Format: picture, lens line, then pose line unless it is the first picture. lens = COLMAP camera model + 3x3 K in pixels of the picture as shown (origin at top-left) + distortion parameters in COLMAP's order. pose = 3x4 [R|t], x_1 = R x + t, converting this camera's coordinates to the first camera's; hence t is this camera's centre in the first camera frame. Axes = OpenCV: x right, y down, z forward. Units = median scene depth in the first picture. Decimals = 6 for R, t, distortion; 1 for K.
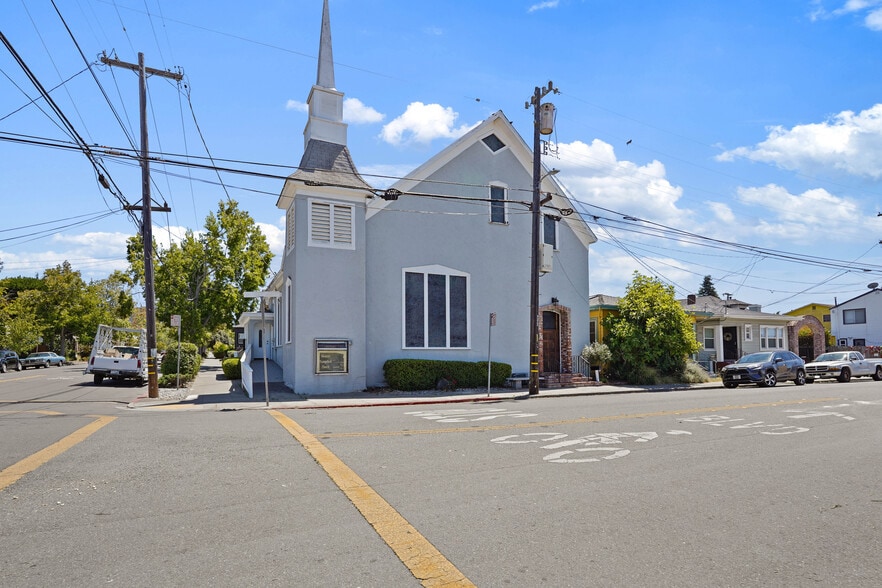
lens RADIAL K [[475.3, 0, 456.7], [0, 475.3, 379.3], [0, 0, 1]] dist [-0.017466, -0.001135]
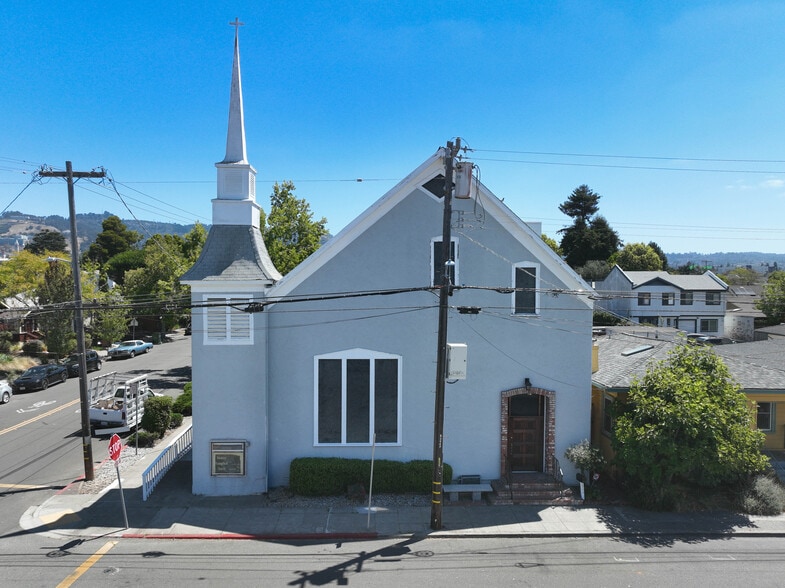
lens RADIAL K [[607.0, 0, 387.2], [0, 607.0, 348.0], [0, 0, 1]] dist [-0.000293, 0.004229]
pose [[0.901335, 0.052312, -0.429953, 0.475511], [-0.027039, 0.997539, 0.064687, -0.316962], [0.432279, -0.046679, 0.900531, 0.050946]]
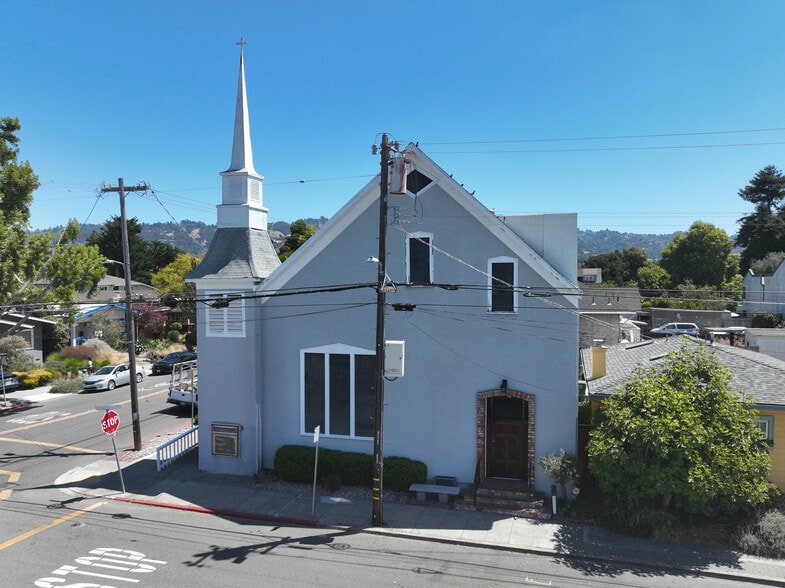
lens RADIAL K [[600.4, 0, 392.7], [0, 600.4, 346.2], [0, 0, 1]] dist [0.001914, -0.001573]
pose [[0.723580, 0.077215, -0.685908, 0.797128], [-0.033380, 0.996475, 0.076963, -0.328453], [0.689433, -0.032793, 0.723607, 0.272989]]
